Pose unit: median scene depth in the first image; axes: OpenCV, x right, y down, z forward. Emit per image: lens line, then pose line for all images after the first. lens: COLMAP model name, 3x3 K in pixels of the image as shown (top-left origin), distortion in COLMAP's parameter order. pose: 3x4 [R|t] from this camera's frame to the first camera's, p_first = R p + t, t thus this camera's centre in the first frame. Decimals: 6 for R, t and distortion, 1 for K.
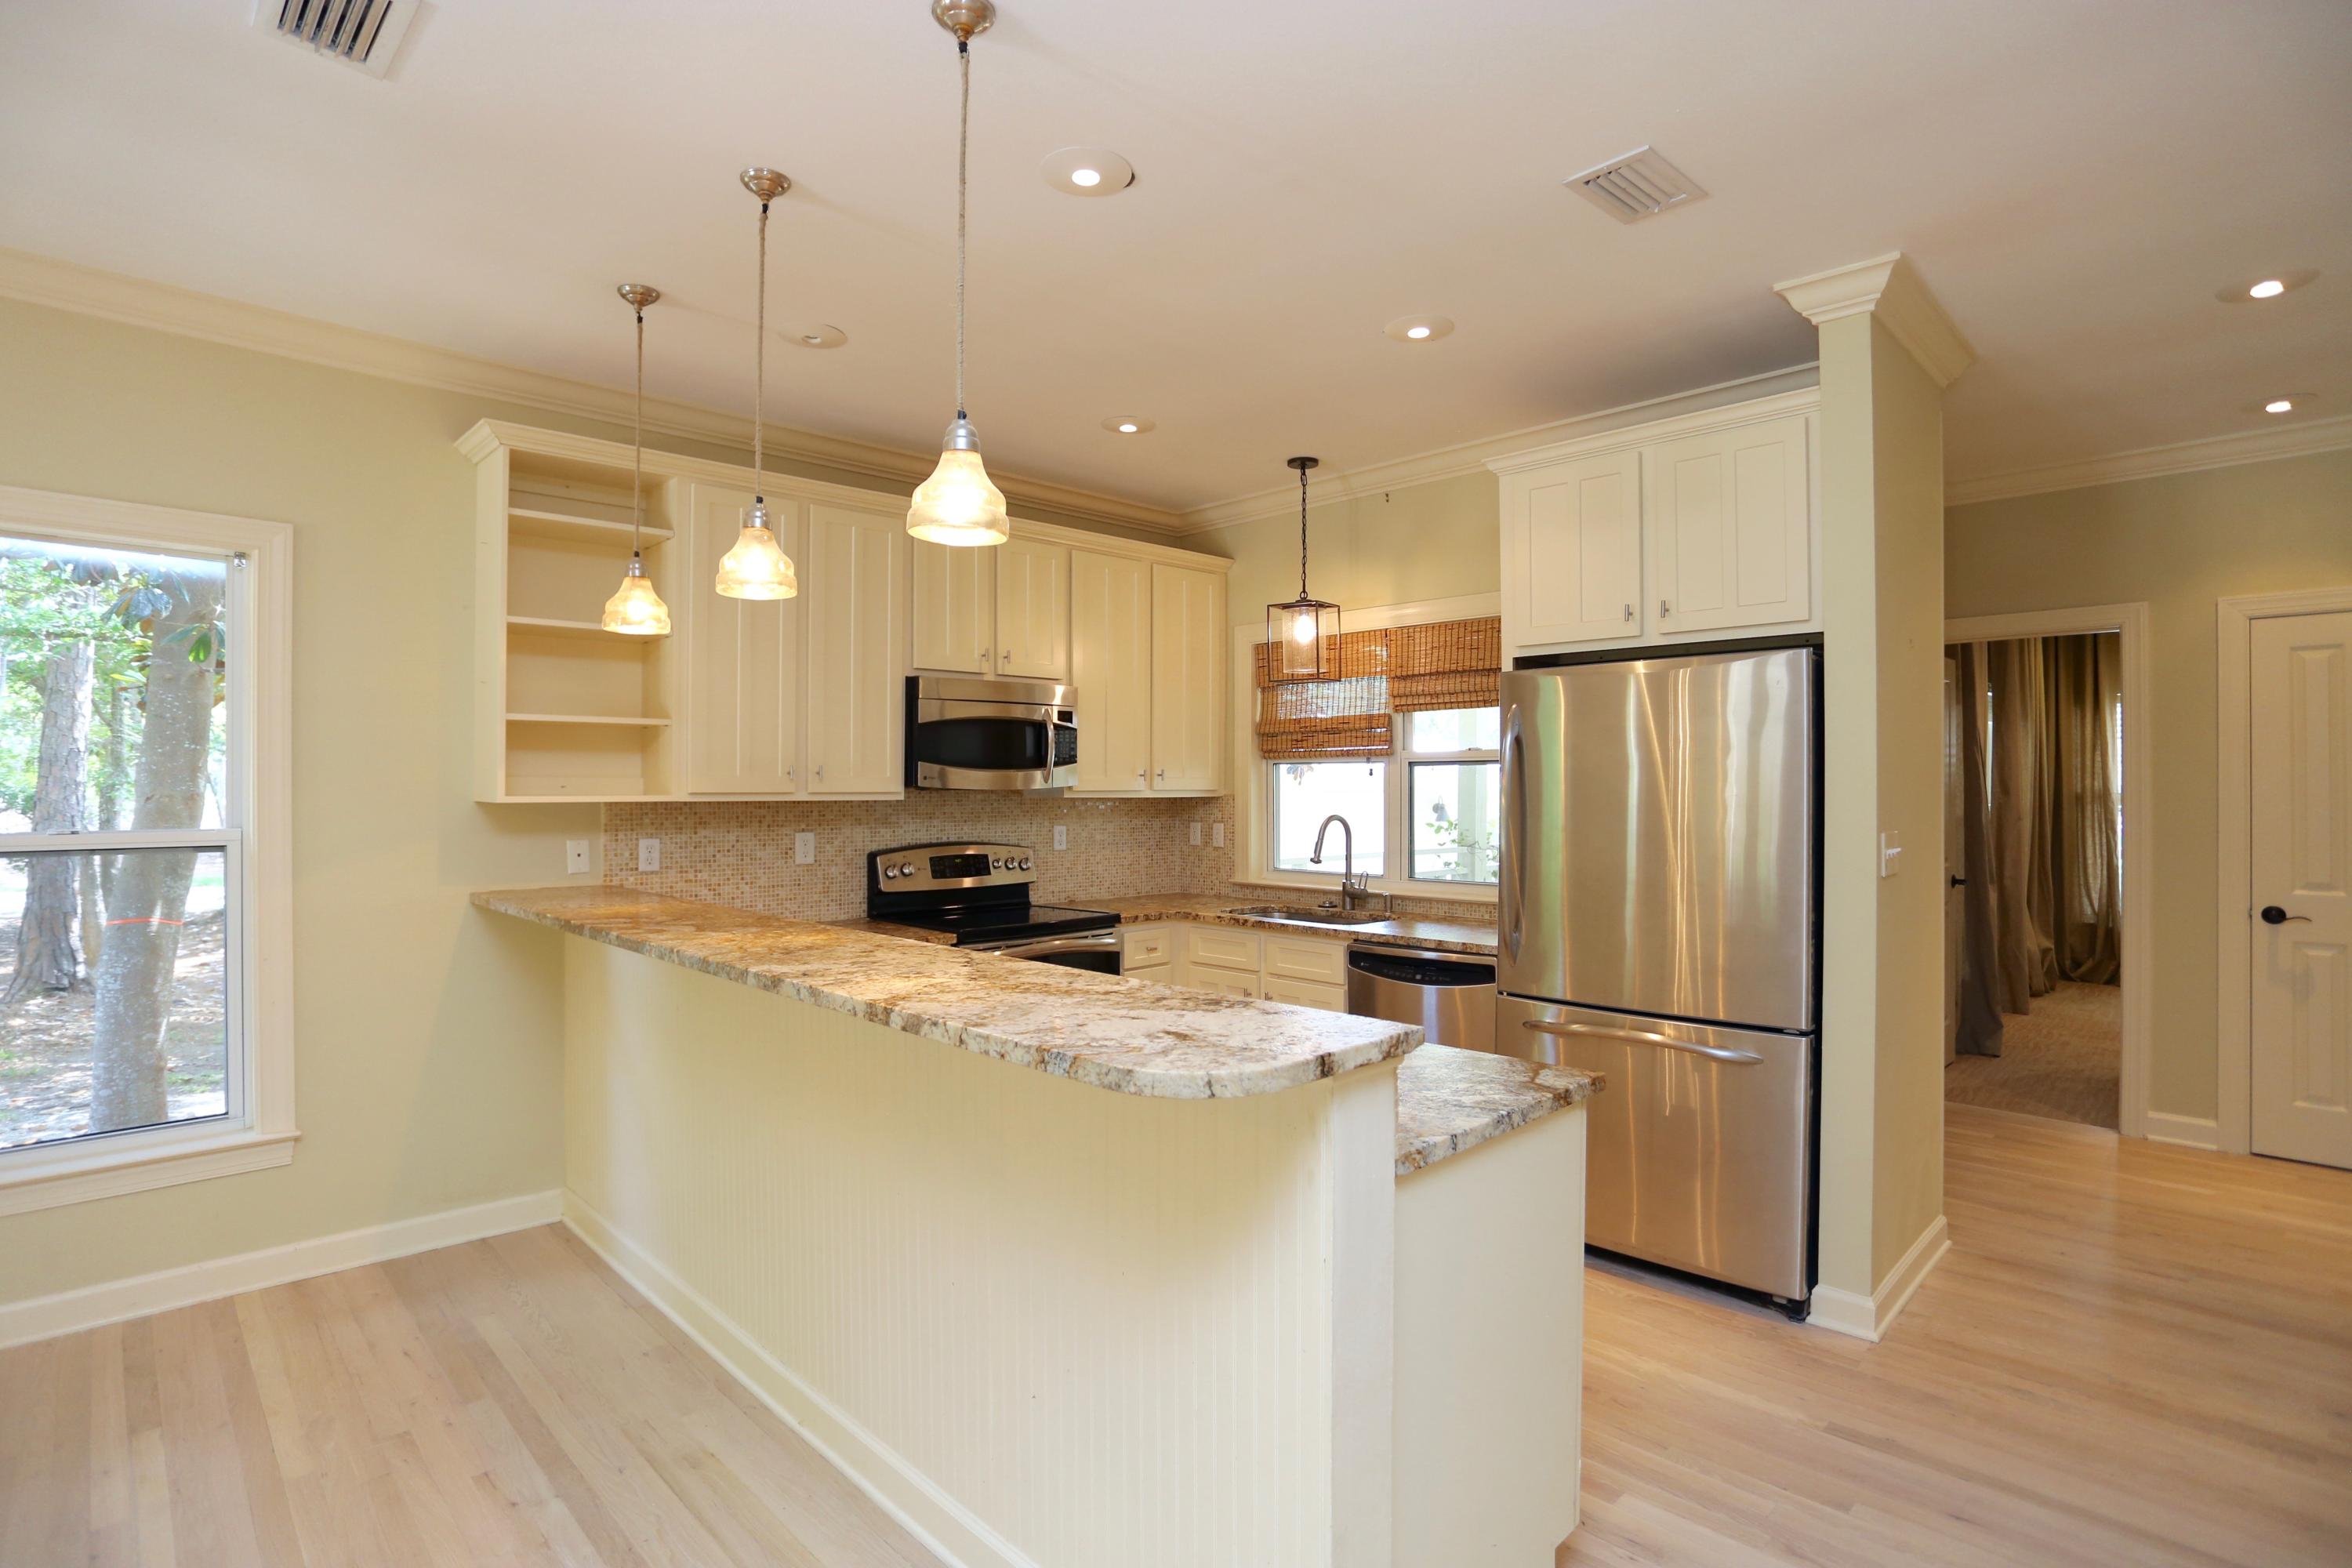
lens RADIAL K [[1152.2, 0, 1164.9], [0, 1152.2, 783.7], [0, 0, 1]] dist [-0.074192, 0.031179]
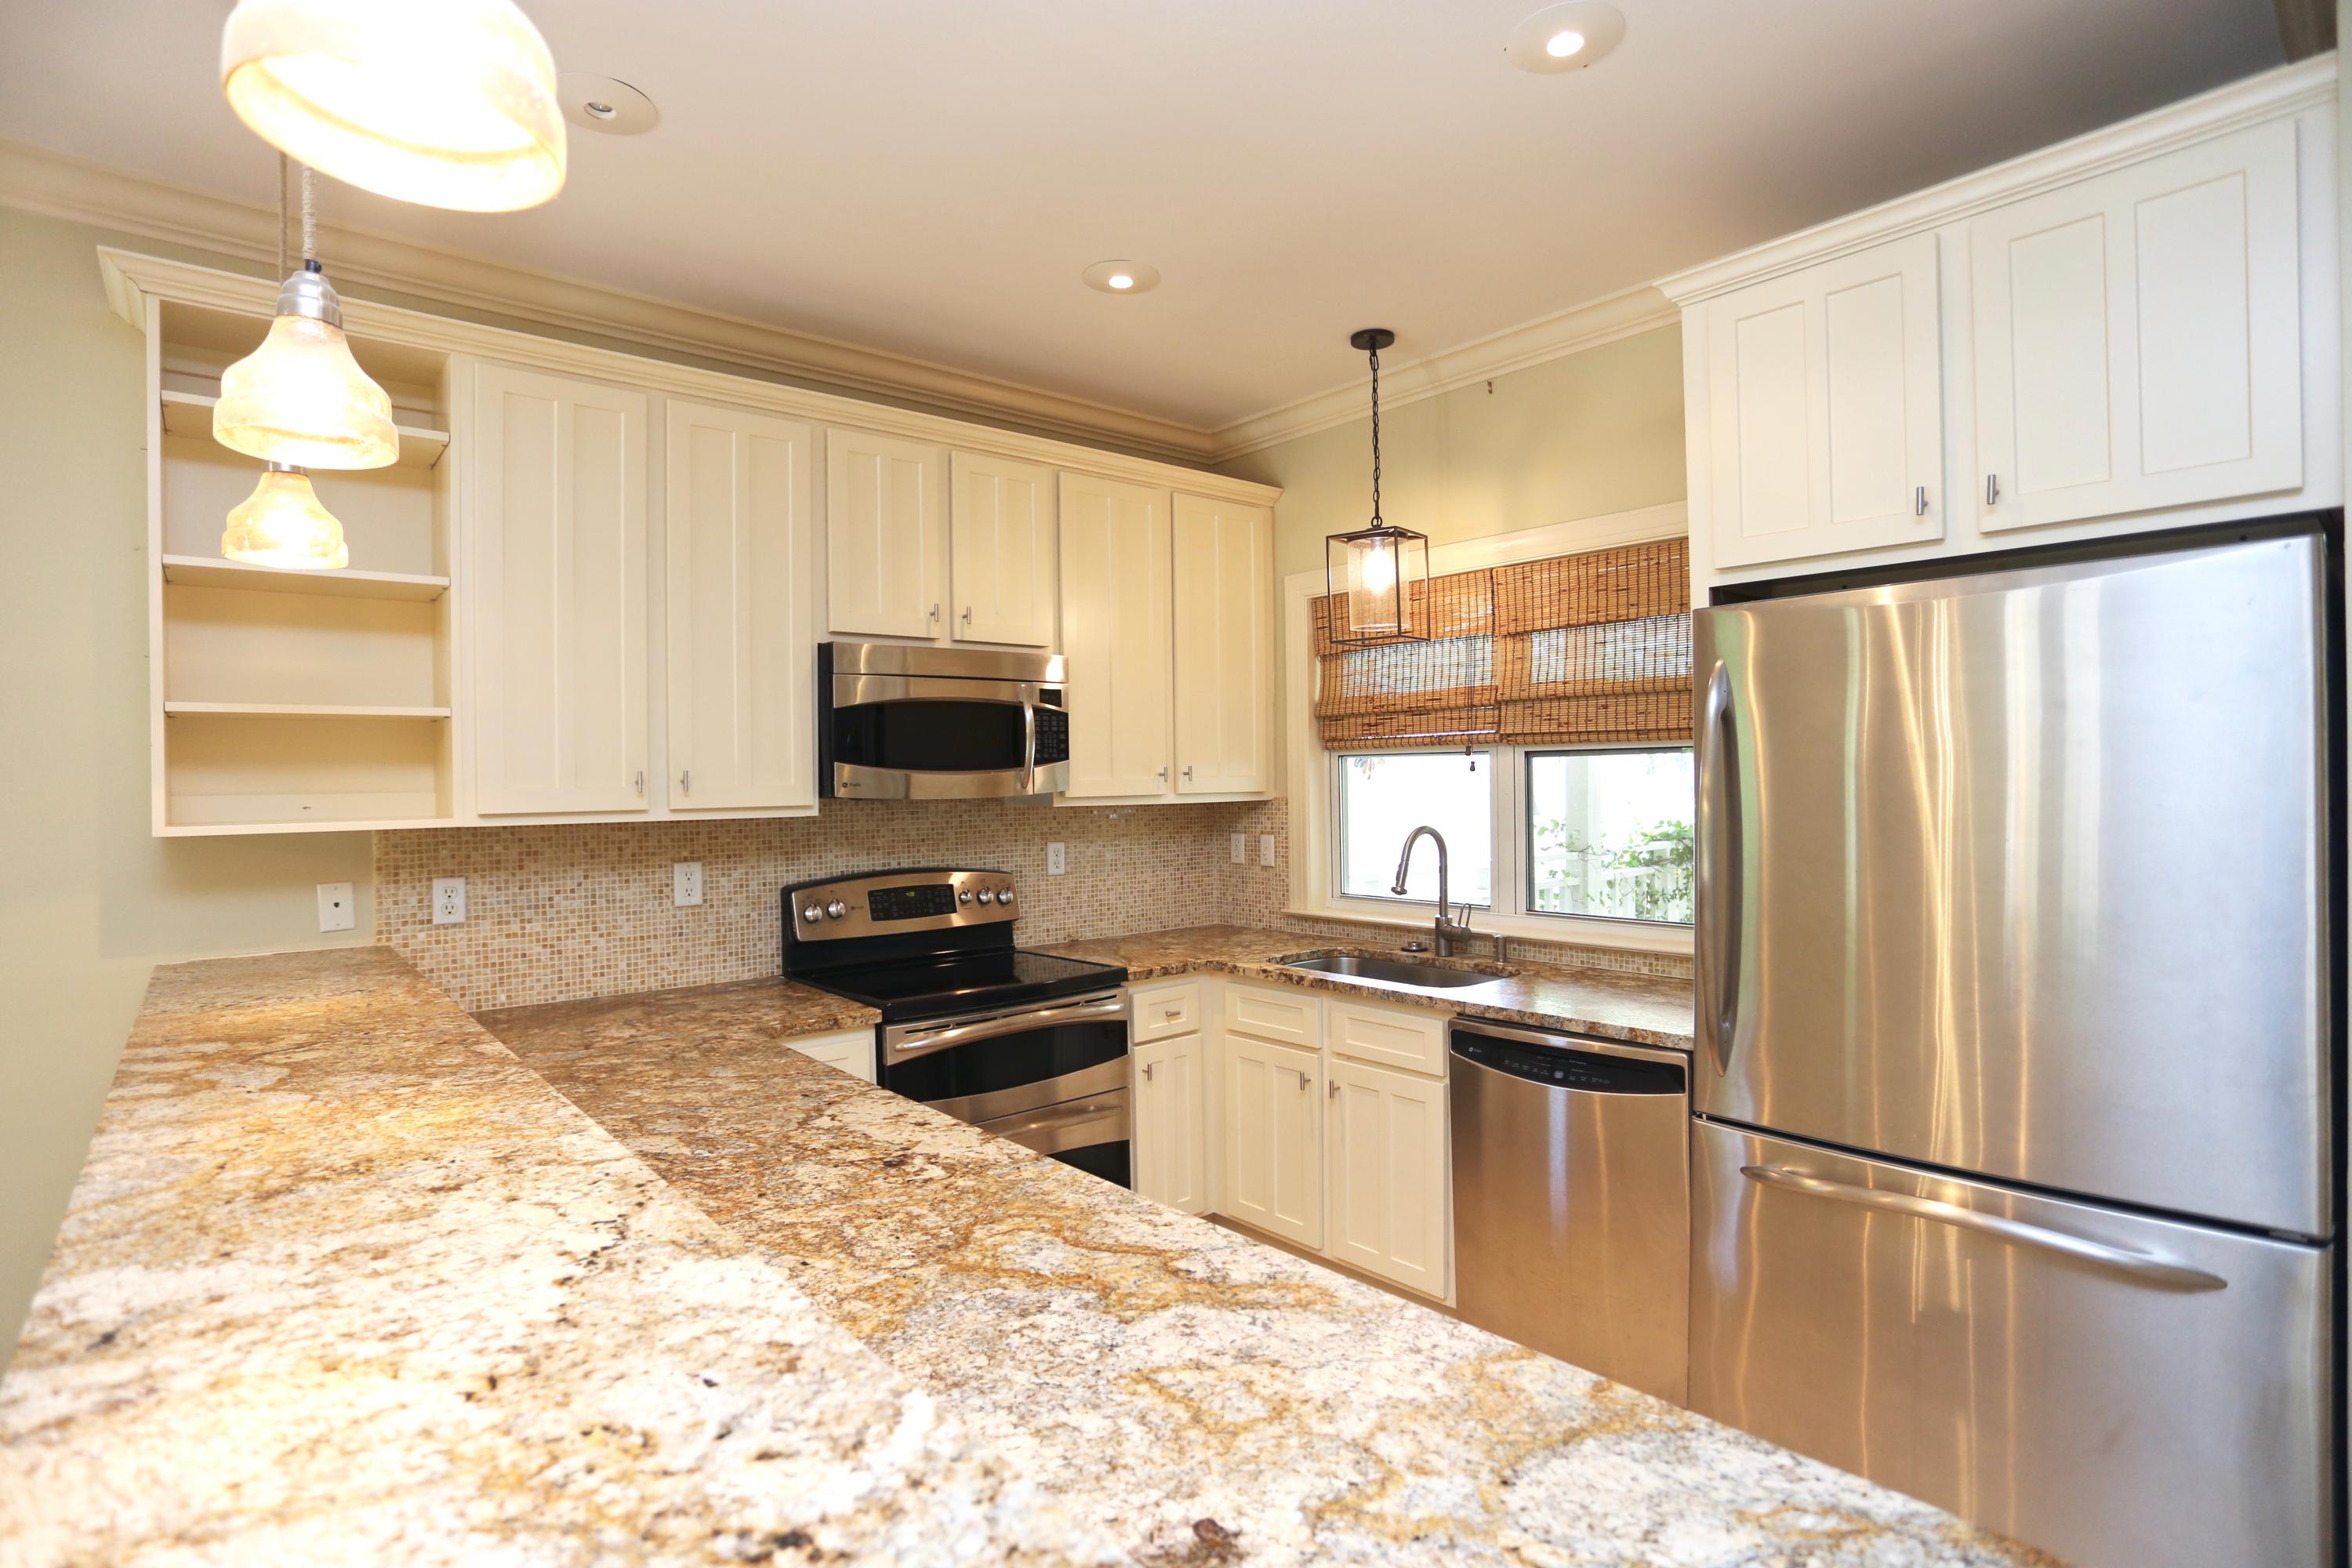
lens RADIAL K [[1152.2, 0, 1164.9], [0, 1152.2, 783.7], [0, 0, 1]] dist [-0.074192, 0.031179]
pose [[0.998131, -0.013844, -0.059524, 0.029173], [0.014368, 0.999862, 0.008373, -0.008328], [0.059400, -0.009213, 0.998192, 0.278002]]
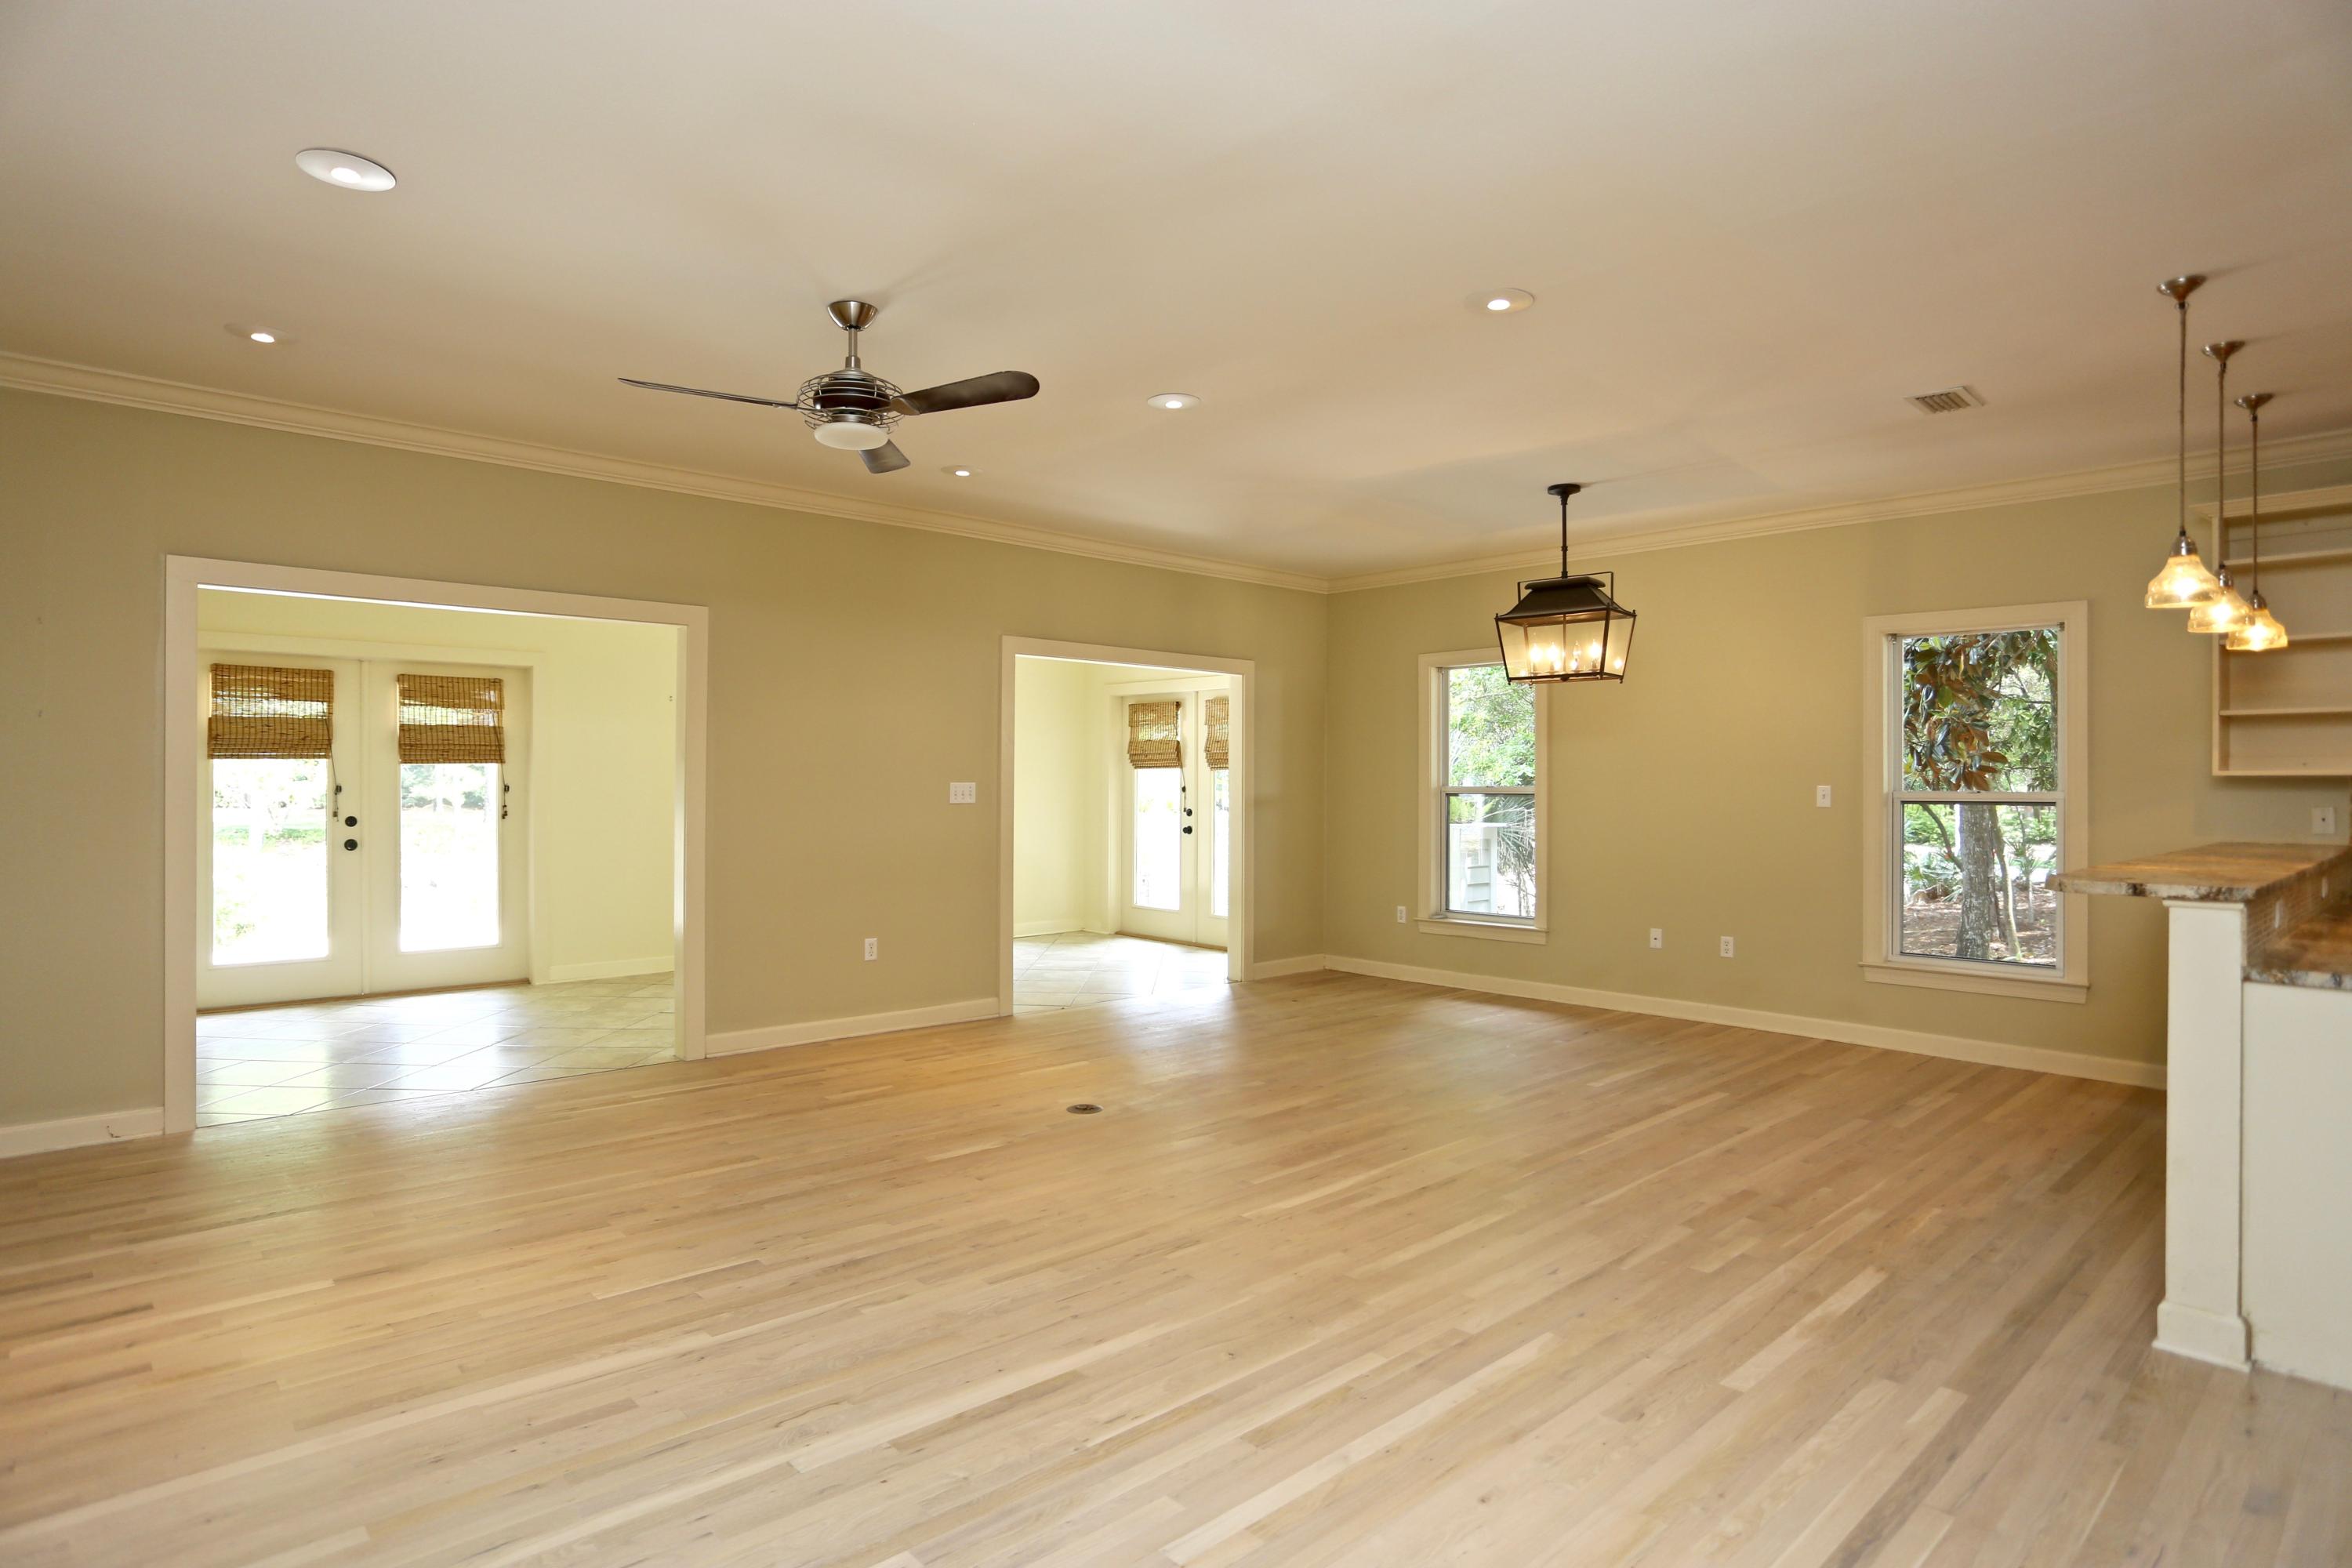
lens RADIAL K [[1258.6, 0, 1158.3], [0, 1258.6, 771.6], [0, 0, 1]] dist [-0.065363, 0.031824]
pose [[-0.032460, -0.009638, -0.999427, 0.691797], [0.001423, 0.999952, -0.009690, 0.018104], [0.999472, -0.001736, -0.032445, -0.184929]]
